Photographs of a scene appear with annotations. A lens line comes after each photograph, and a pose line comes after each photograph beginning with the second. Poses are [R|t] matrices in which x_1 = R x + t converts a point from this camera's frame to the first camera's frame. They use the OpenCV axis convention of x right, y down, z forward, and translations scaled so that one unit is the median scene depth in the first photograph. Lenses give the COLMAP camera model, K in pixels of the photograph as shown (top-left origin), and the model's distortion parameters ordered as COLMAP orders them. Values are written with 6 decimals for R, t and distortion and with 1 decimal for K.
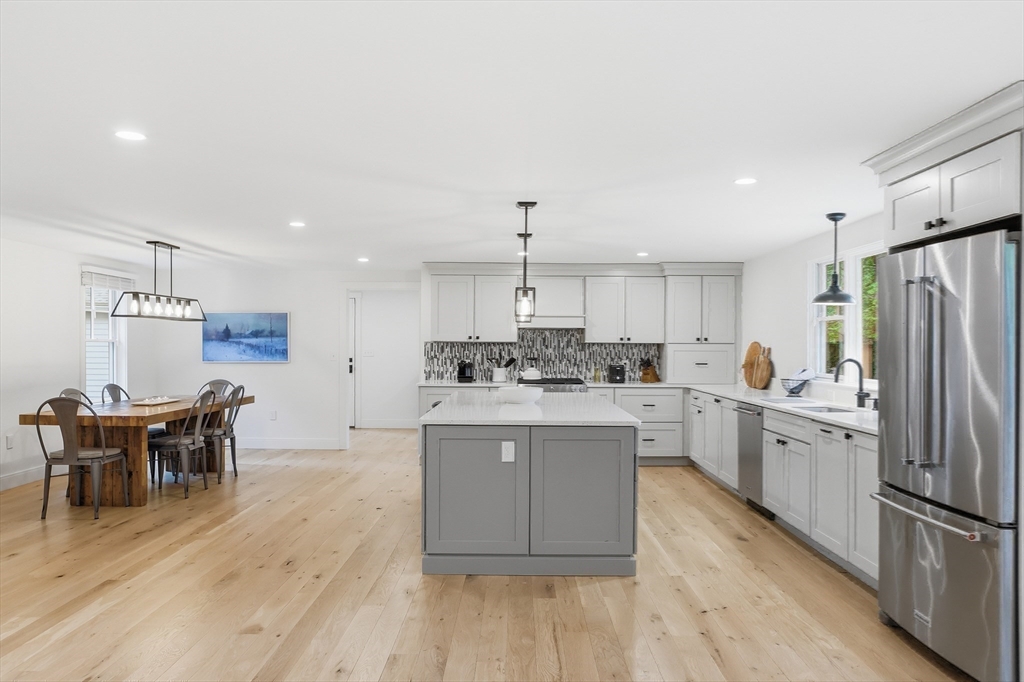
lens RADIAL K [[736.9, 0, 510.4], [0, 736.9, 350.0], [0, 0, 1]] dist [-0.027826, 0.003432]
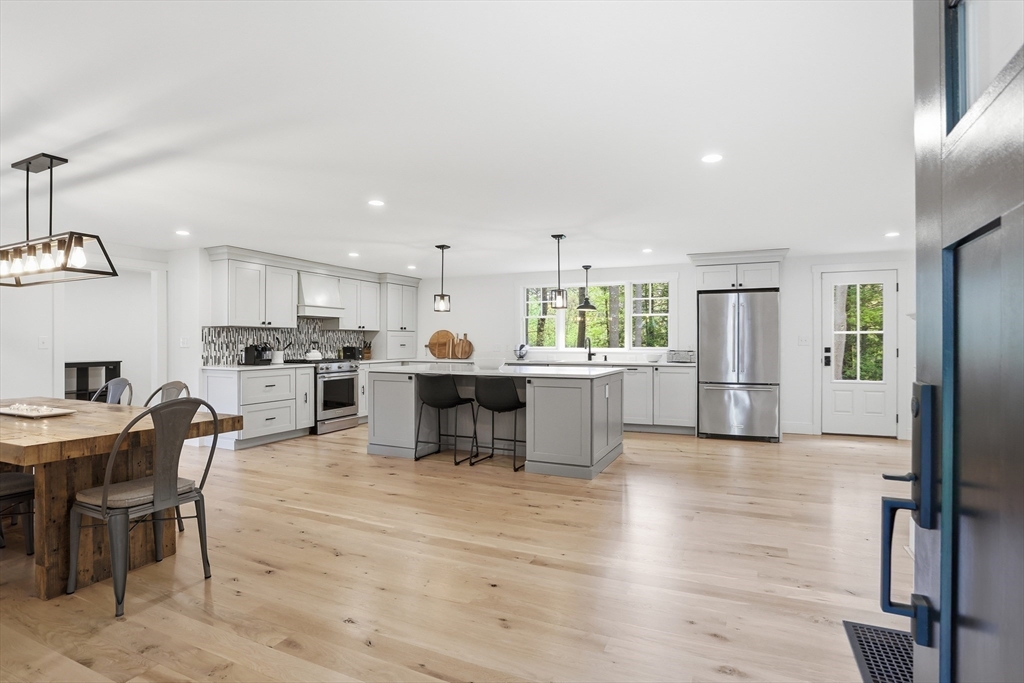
lens RADIAL K [[514.7, 0, 515.4], [0, 514.7, 342.8], [0, 0, 1]] dist [-0.054966, -0.000988]
pose [[0.399979, -0.007552, 0.916493, -0.585407], [0.009170, 0.999949, 0.004238, 0.012090], [-0.916478, 0.006709, 0.400028, 0.377594]]
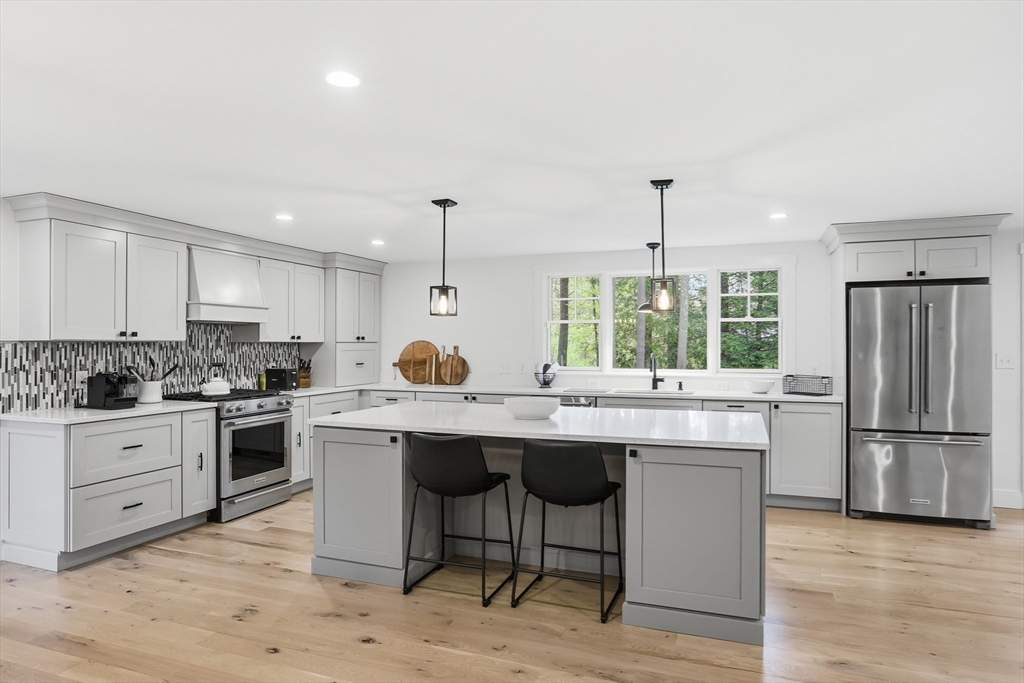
lens RADIAL K [[609.3, 0, 513.1], [0, 609.3, 343.4], [0, 0, 1]] dist [-0.032454, 0.014798]
pose [[0.341314, -0.004517, 0.939938, -0.413581], [0.009372, 0.999955, 0.001402, -0.006757], [-0.939903, 0.008331, 0.341341, 0.534219]]
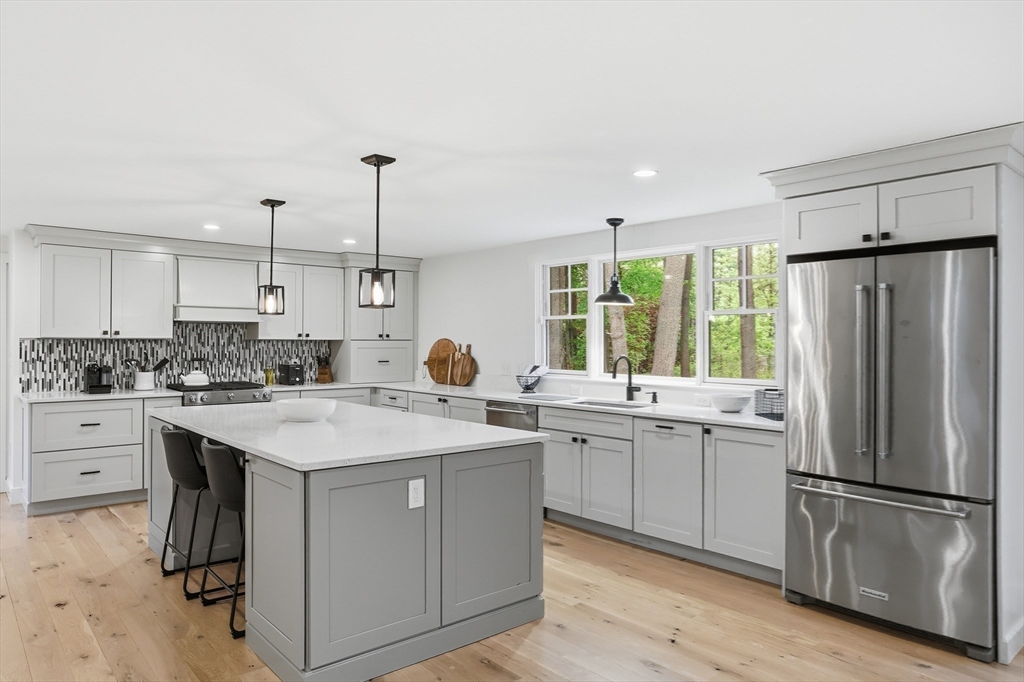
lens RADIAL K [[674.6, 0, 509.3], [0, 674.6, 337.3], [0, 0, 1]] dist [-0.034827, 0.026164]
pose [[0.753126, 0.000903, 0.657876, -0.192623], [0.004443, 0.999969, -0.006459, -0.006058], [-0.657862, 0.007787, 0.753099, 0.227095]]
